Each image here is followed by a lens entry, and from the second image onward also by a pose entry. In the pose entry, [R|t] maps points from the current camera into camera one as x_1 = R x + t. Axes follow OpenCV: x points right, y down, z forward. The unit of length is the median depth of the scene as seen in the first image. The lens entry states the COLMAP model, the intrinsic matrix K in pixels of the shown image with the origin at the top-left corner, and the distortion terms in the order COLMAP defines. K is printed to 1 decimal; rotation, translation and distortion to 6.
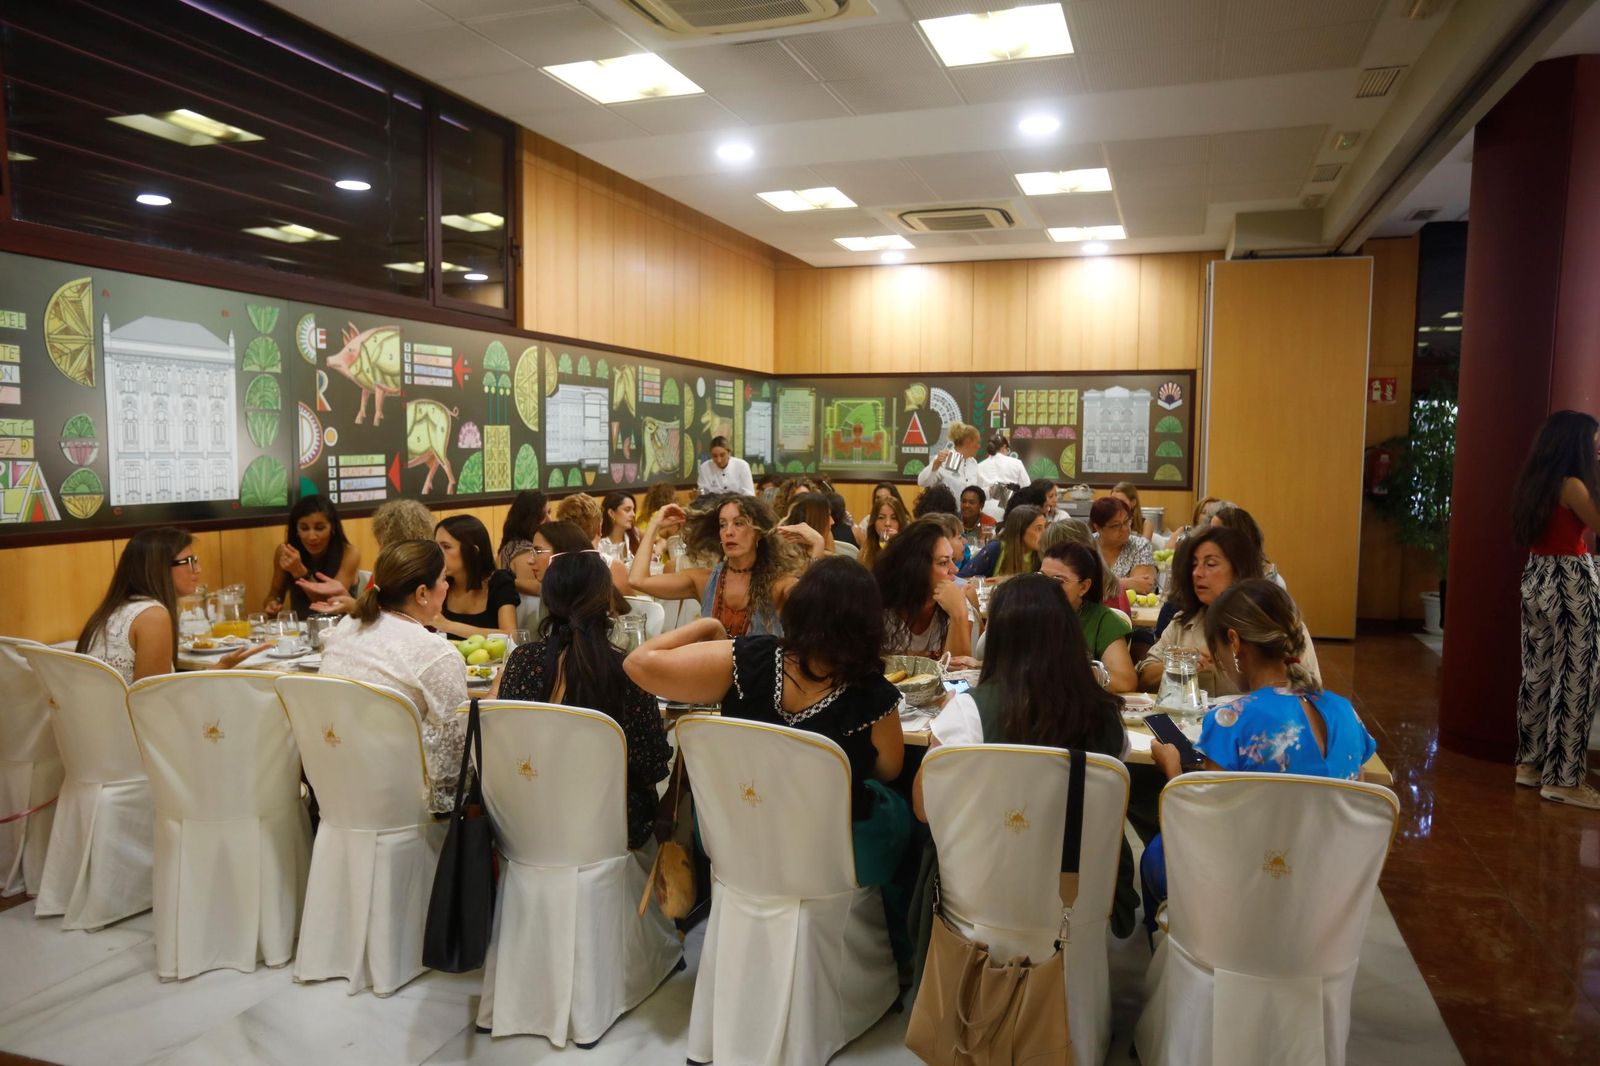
lens RADIAL K [[1128.0, 0, 800.0], [0, 1128.0, 533.0], [0, 0, 1]] dist [0.001212, 0.003317]
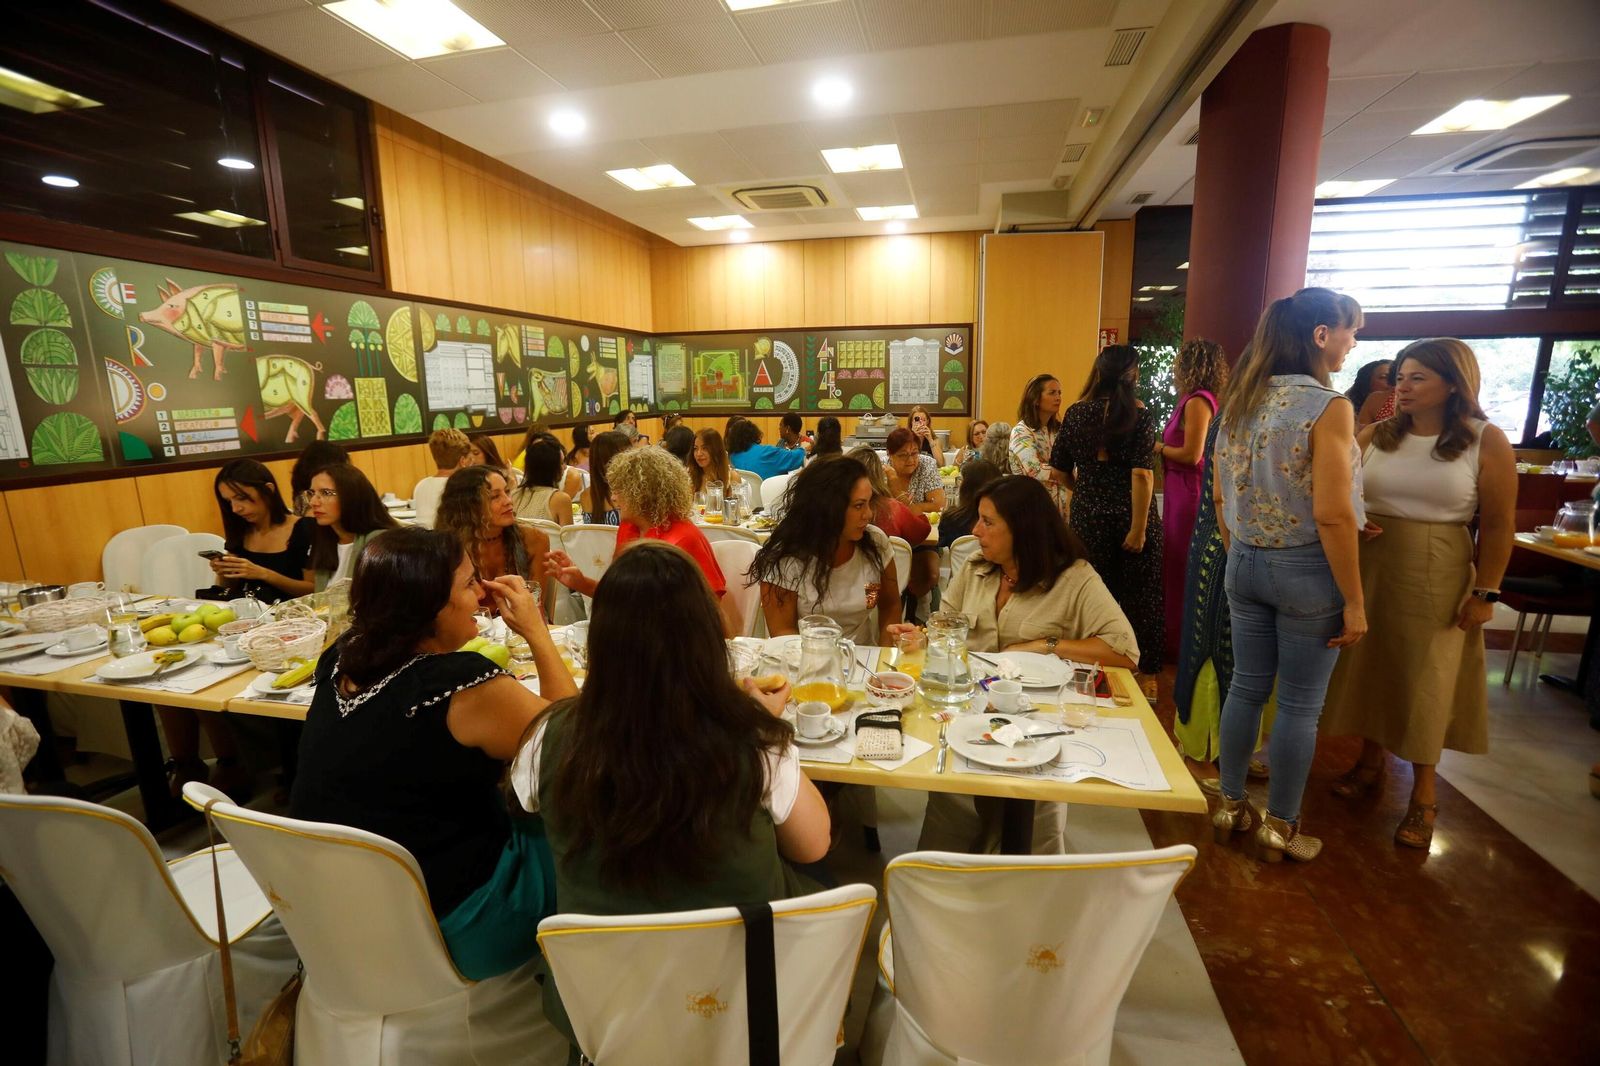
lens RADIAL K [[718.9, 0, 800.0], [0, 718.9, 533.0], [0, 0, 1]] dist [-0.049801, 0.023563]
pose [[0.994630, -0.042696, 0.094280, 0.080638], [0.031111, 0.992154, 0.121089, -0.012370], [-0.098710, -0.117506, 0.988154, 0.221327]]
